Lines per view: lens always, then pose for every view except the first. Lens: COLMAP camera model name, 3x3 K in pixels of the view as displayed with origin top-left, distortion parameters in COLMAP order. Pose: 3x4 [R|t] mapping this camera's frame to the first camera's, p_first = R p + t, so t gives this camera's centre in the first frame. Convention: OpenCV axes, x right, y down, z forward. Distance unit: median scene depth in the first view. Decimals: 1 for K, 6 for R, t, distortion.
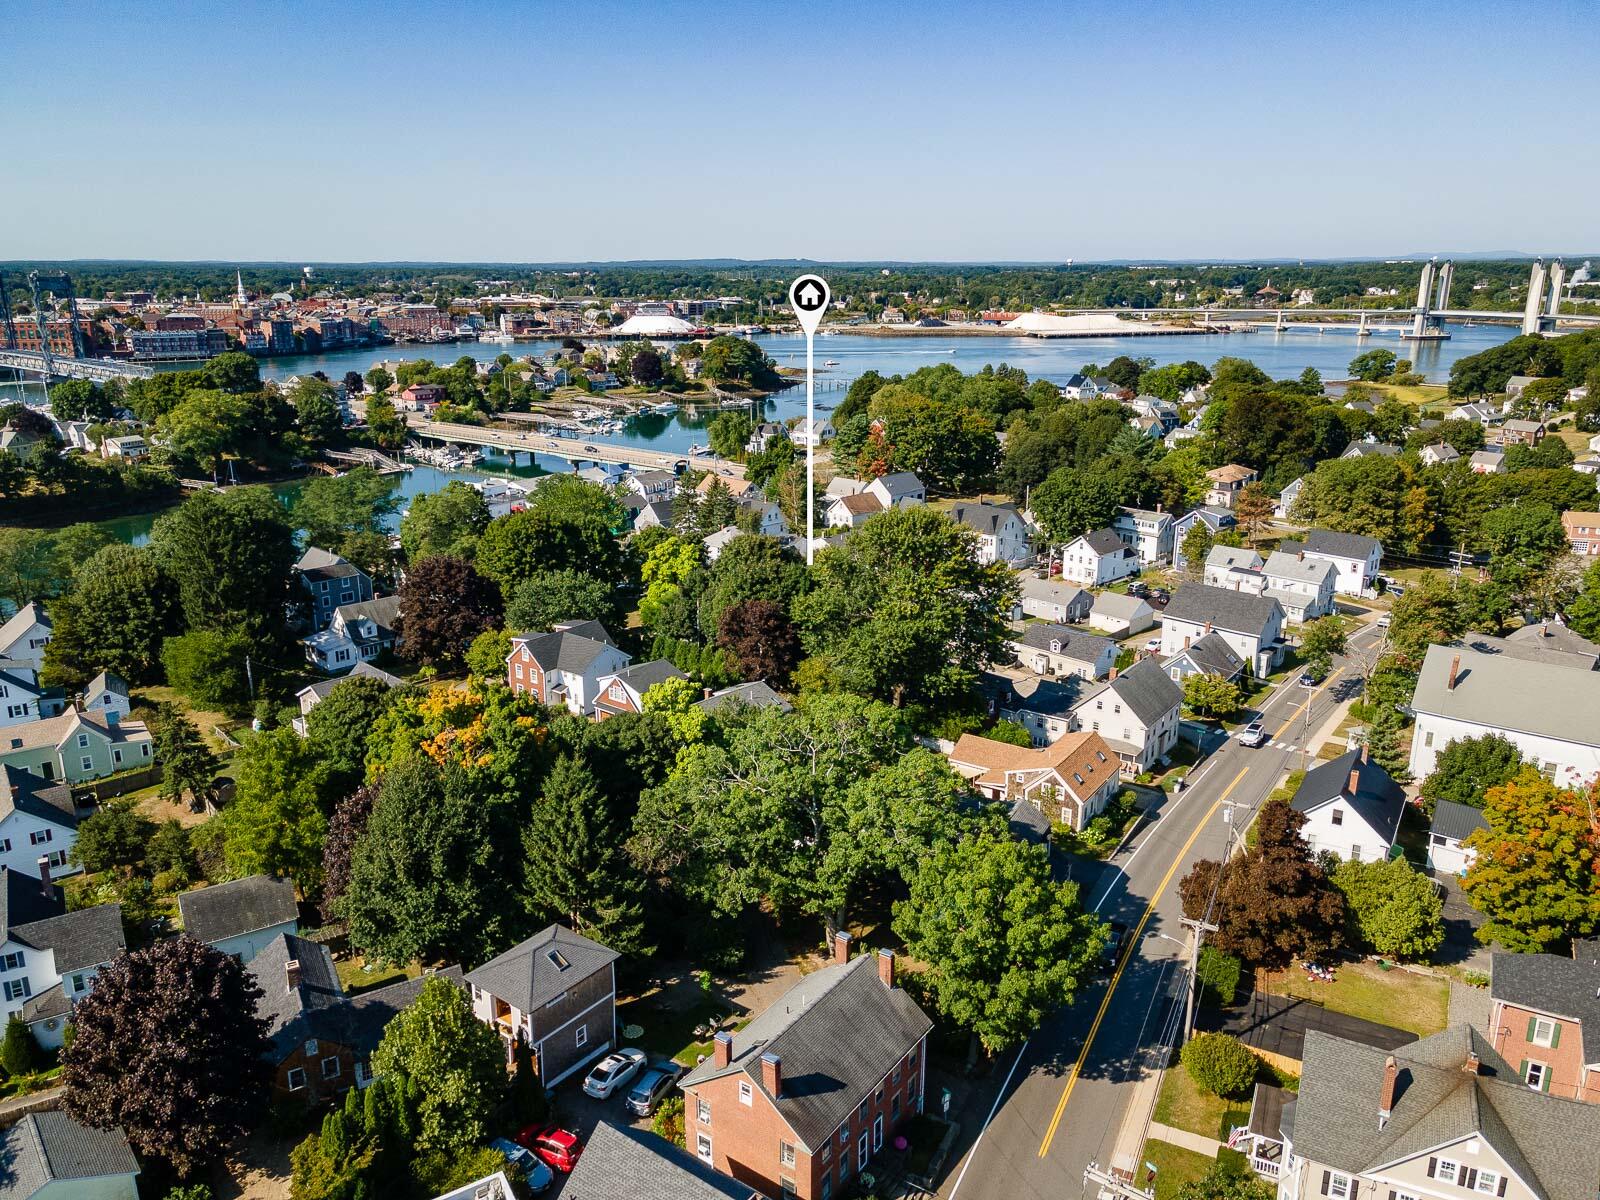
lens RADIAL K [[1130.6, 0, 800.0], [0, 1130.6, 600.0], [0, 0, 1]] dist [0.007880, 0.013872]
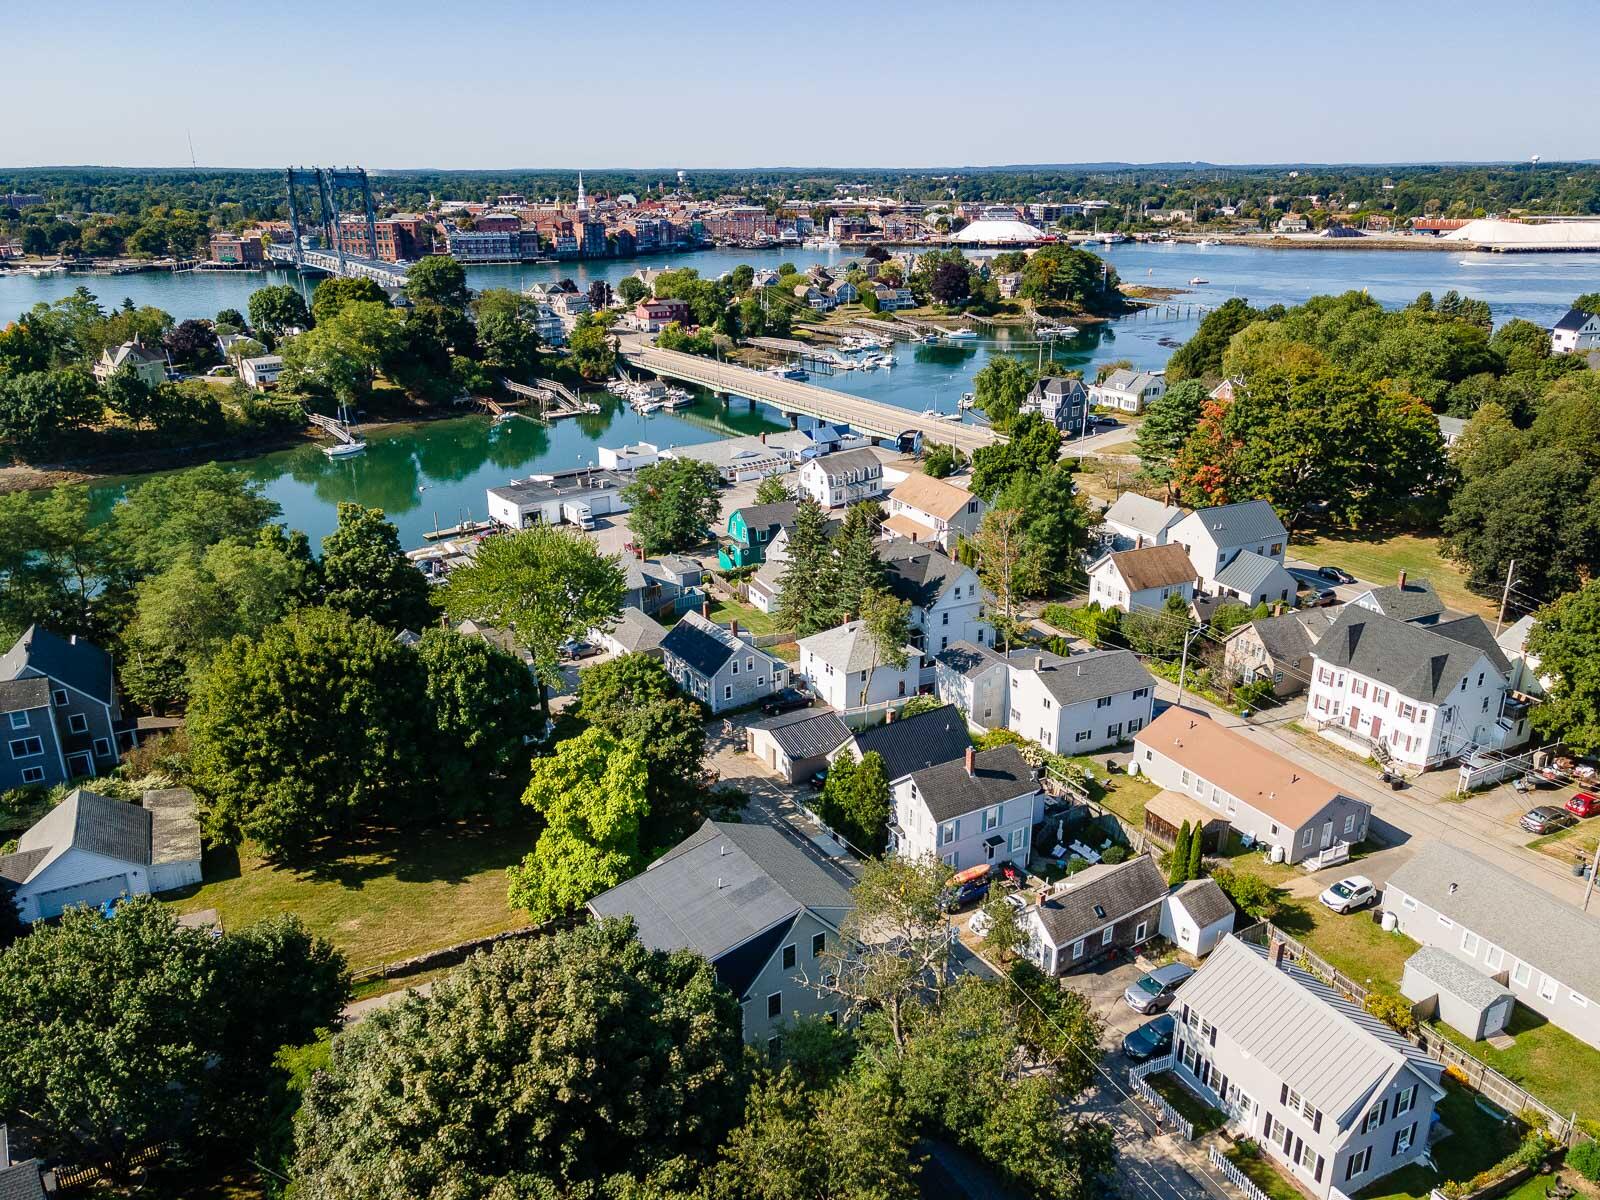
lens RADIAL K [[1130.6, 0, 800.0], [0, 1130.6, 600.0], [0, 0, 1]] dist [0.007880, 0.013872]
pose [[0.950796, 0.106750, -0.290845, 0.021202], [-0.084648, 0.992555, 0.087579, -0.040617], [0.298029, -0.058650, 0.952753, 0.175445]]
